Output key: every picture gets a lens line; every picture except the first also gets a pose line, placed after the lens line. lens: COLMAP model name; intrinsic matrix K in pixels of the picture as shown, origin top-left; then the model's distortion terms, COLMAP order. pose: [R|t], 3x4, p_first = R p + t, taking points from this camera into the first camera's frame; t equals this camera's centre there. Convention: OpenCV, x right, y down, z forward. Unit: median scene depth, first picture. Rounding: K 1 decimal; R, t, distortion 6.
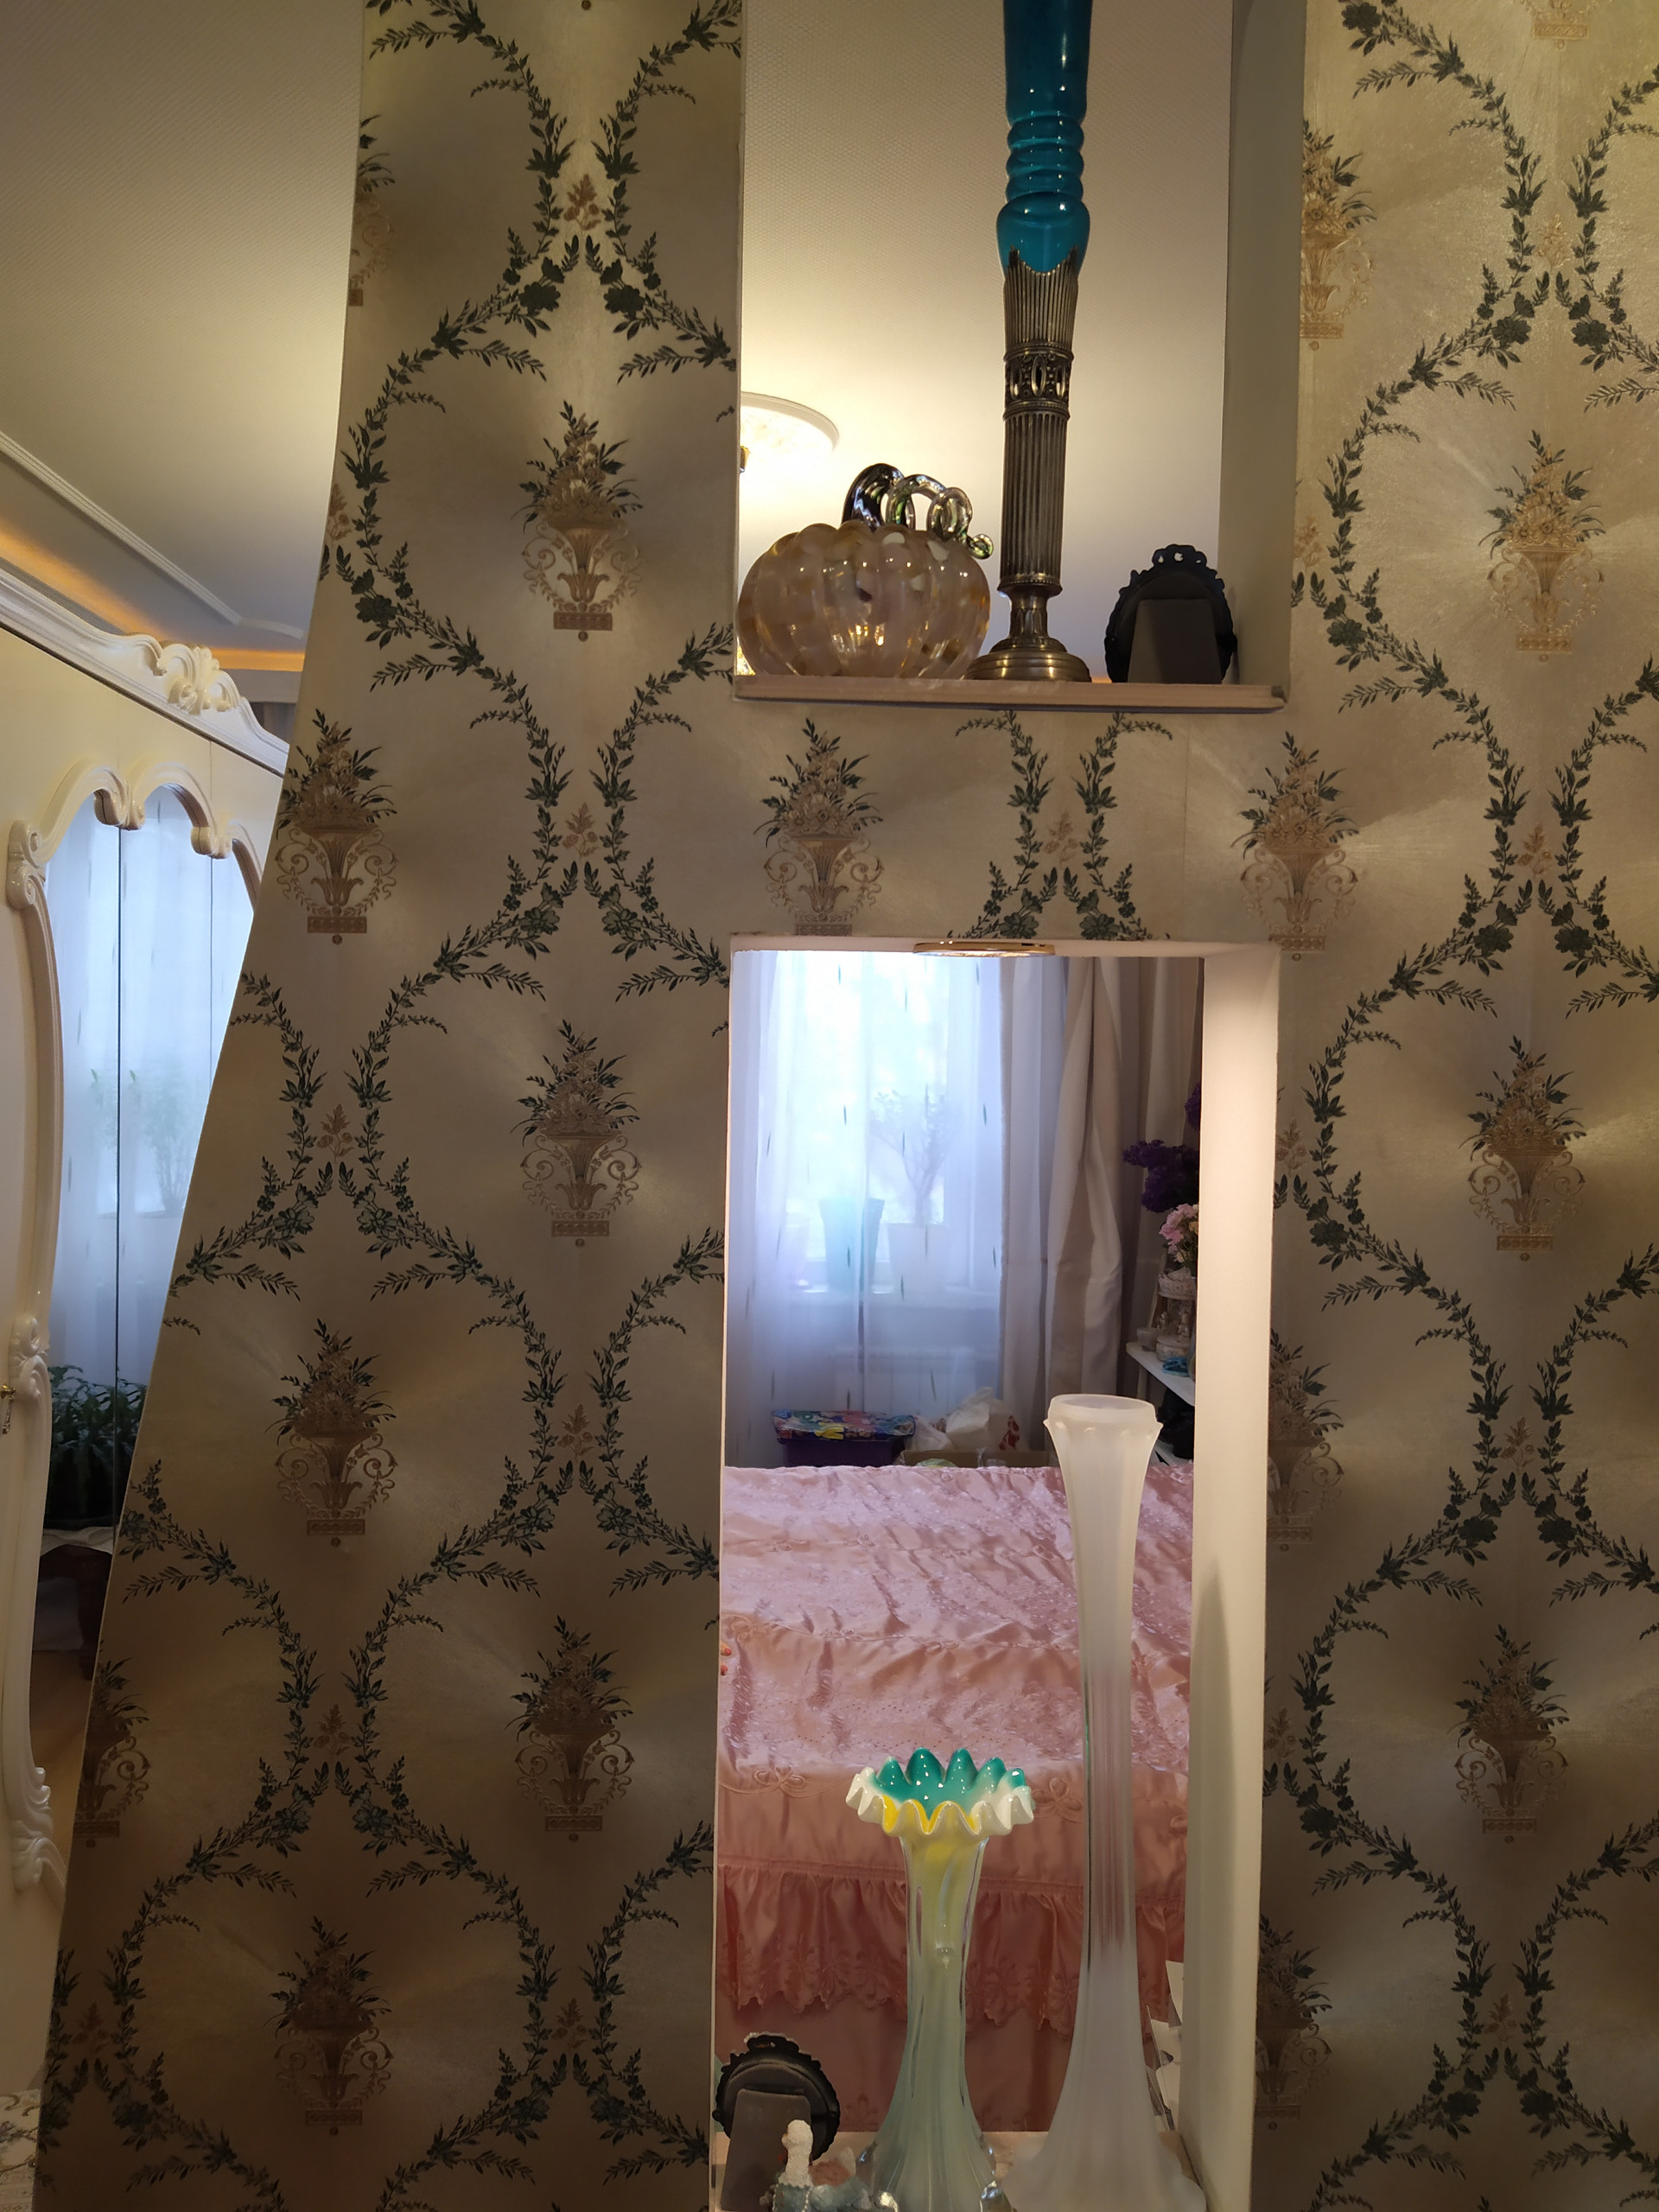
lens RADIAL K [[1651.6, 0, 812.3], [0, 1651.6, 1102.5], [0, 0, 1]] dist [0.100924, -0.152509]
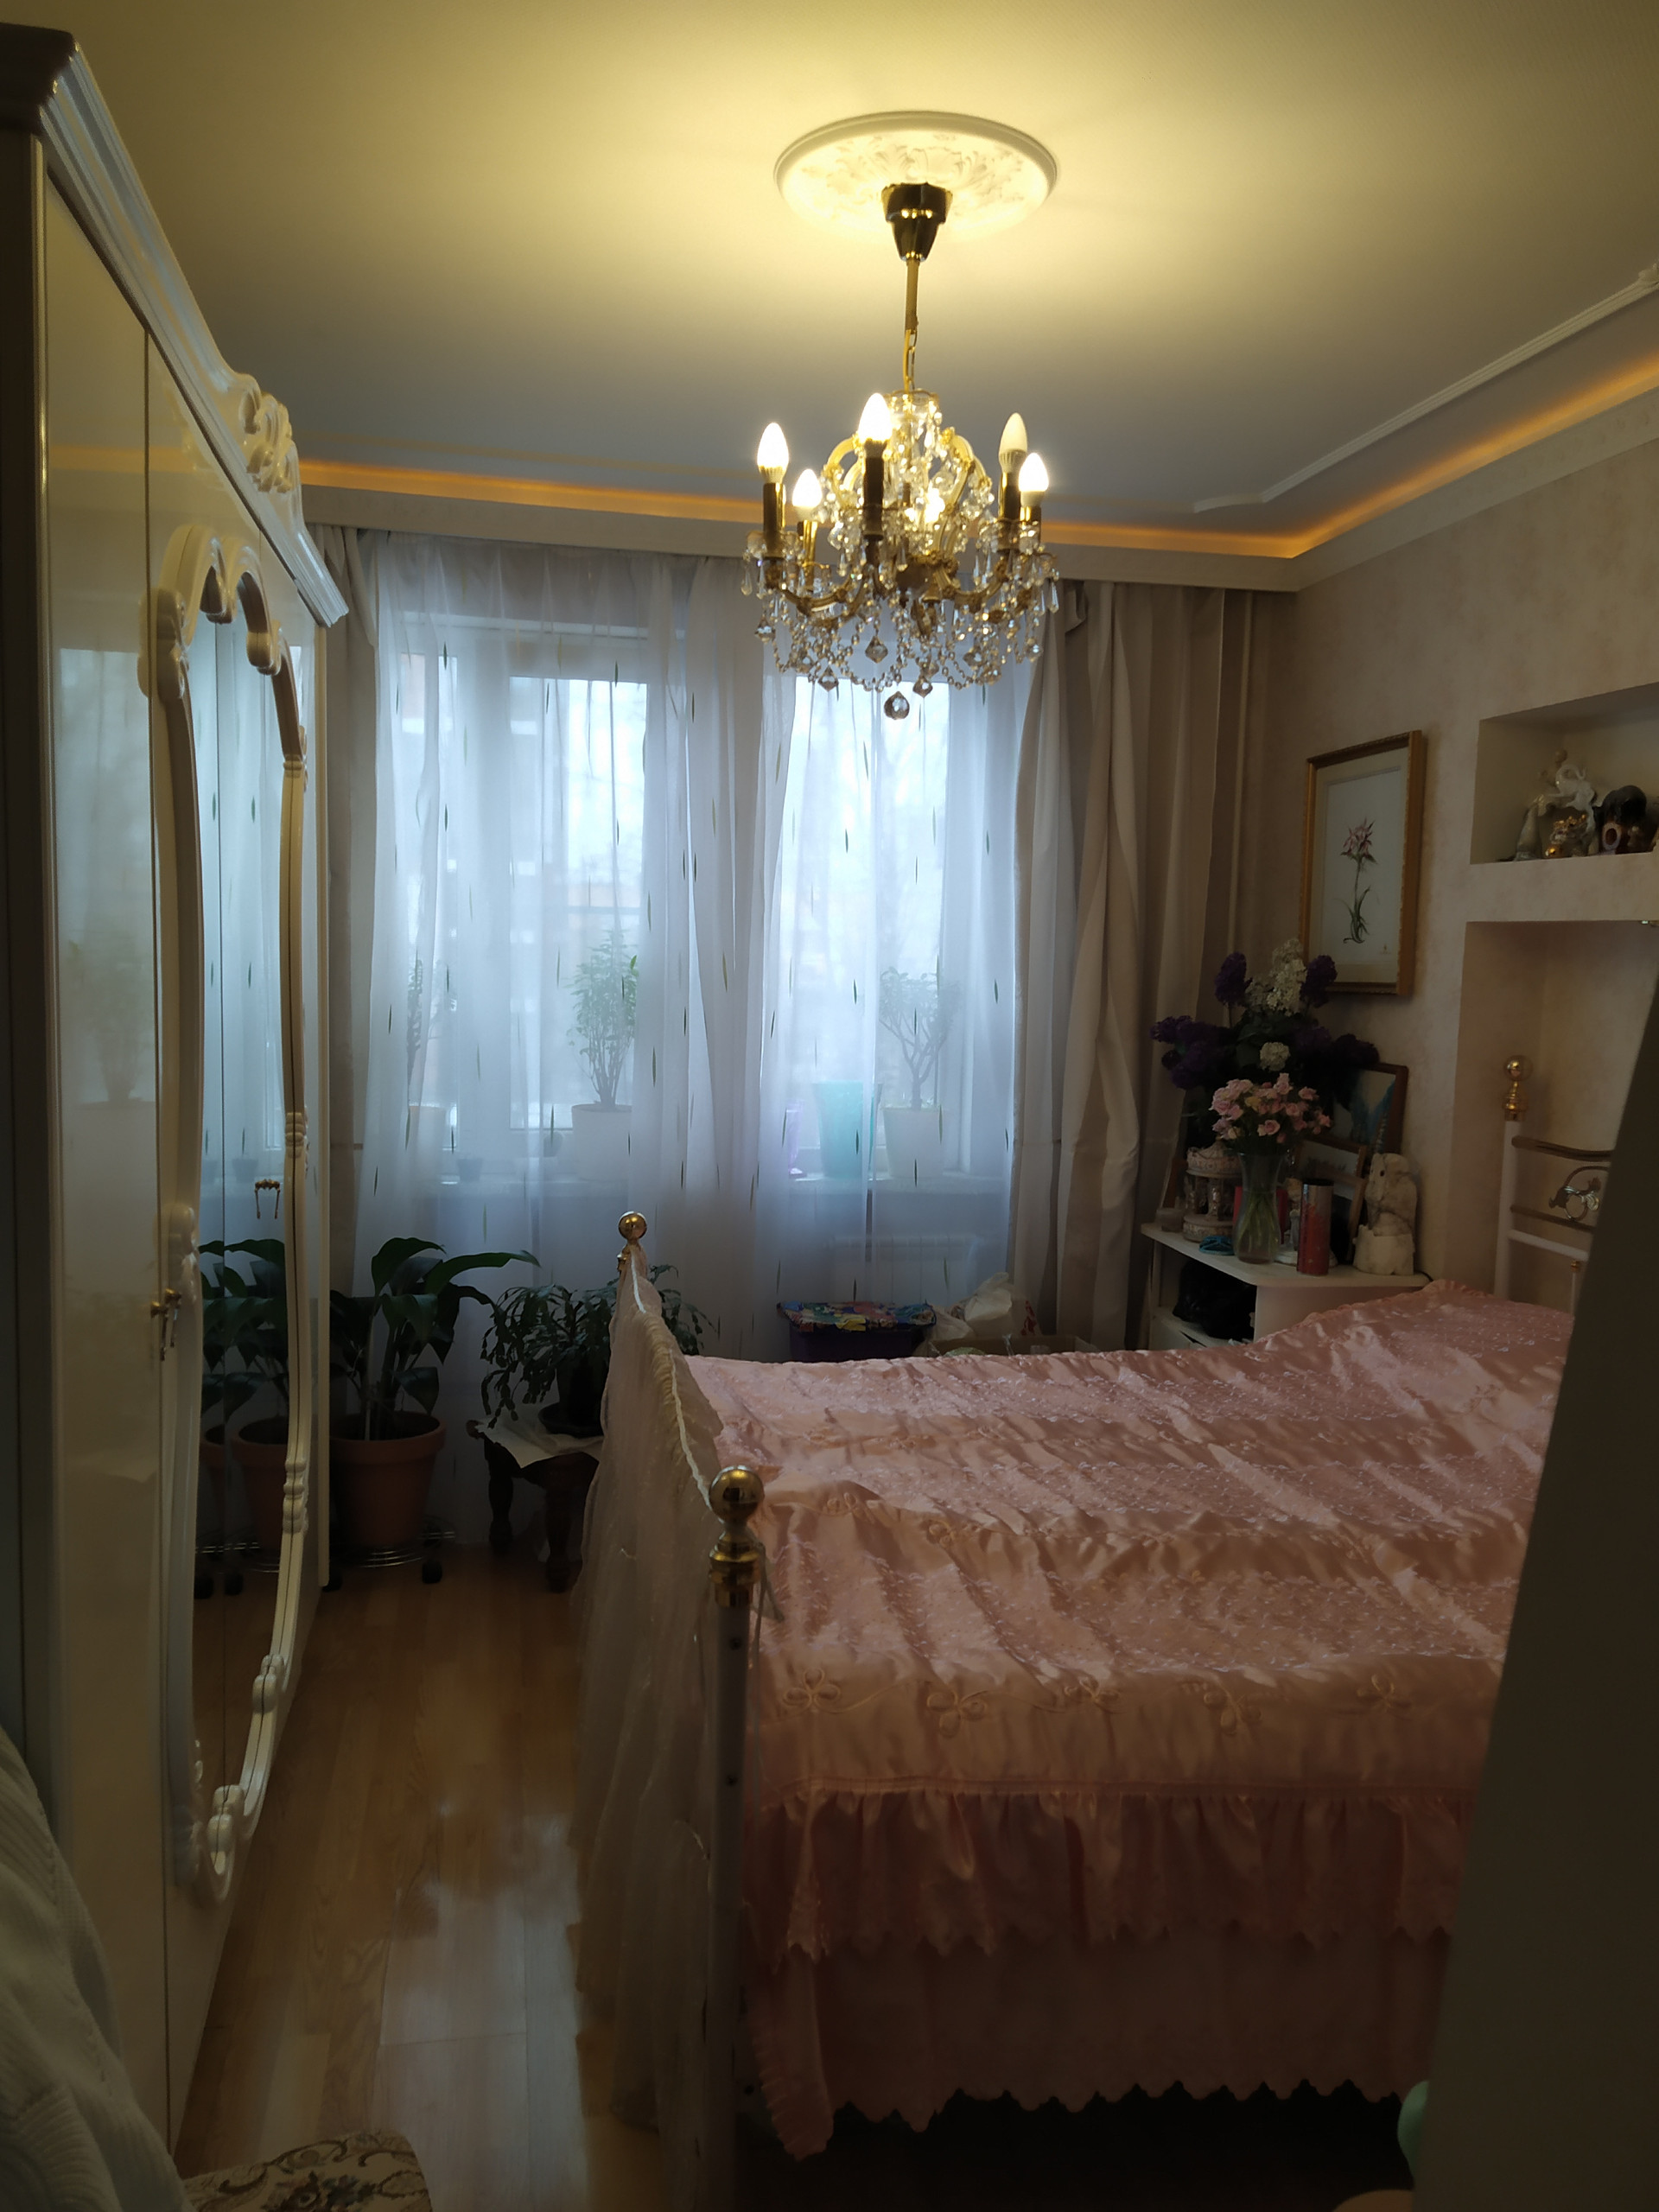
lens RADIAL K [[1638.6, 0, 805.9], [0, 1638.6, 1129.6], [0, 0, 1]] dist [0.107395, -0.152355]
pose [[0.990647, -0.016253, 0.135476, -0.140280], [0.005972, 0.997094, 0.075951, 0.015033], [-0.136317, -0.074432, 0.987865, 0.076096]]
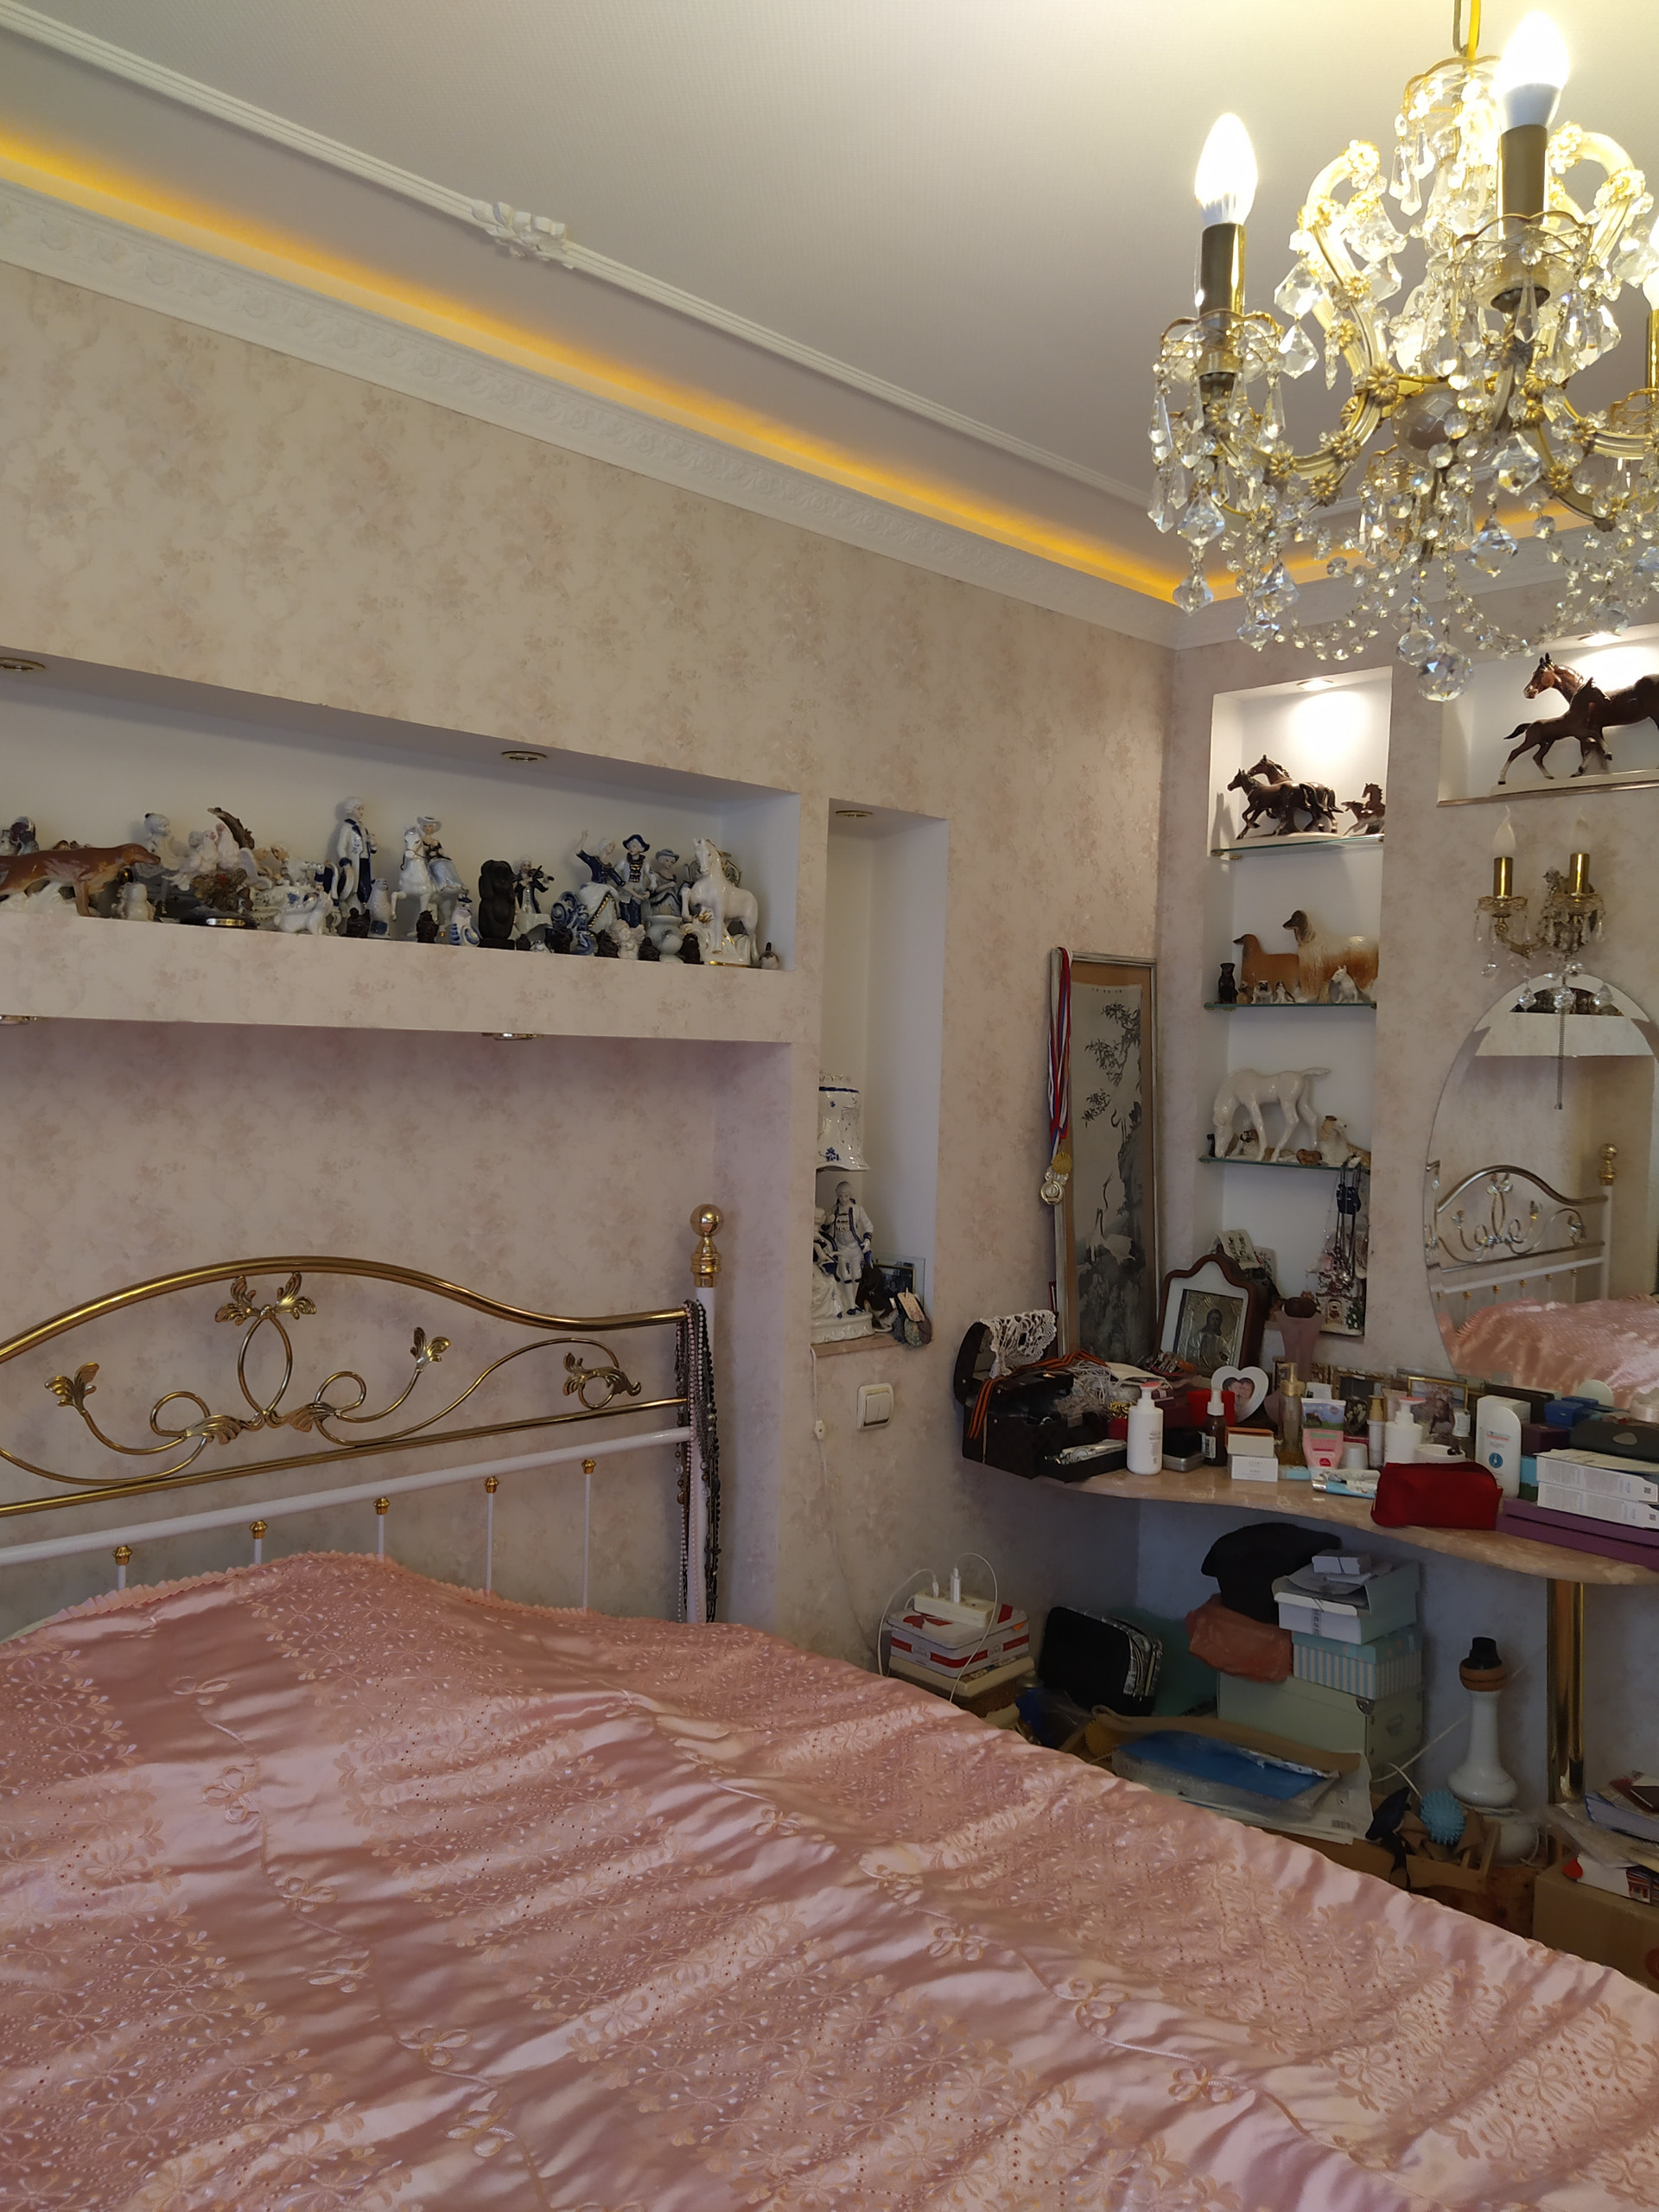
lens RADIAL K [[1638.6, 0, 805.9], [0, 1638.6, 1129.6], [0, 0, 1]] dist [0.107395, -0.152355]
pose [[-0.645369, -0.067825, 0.760854, -0.172616], [-0.005241, 0.996420, 0.084379, -0.023738], [-0.763853, 0.050469, -0.643414, 0.870506]]
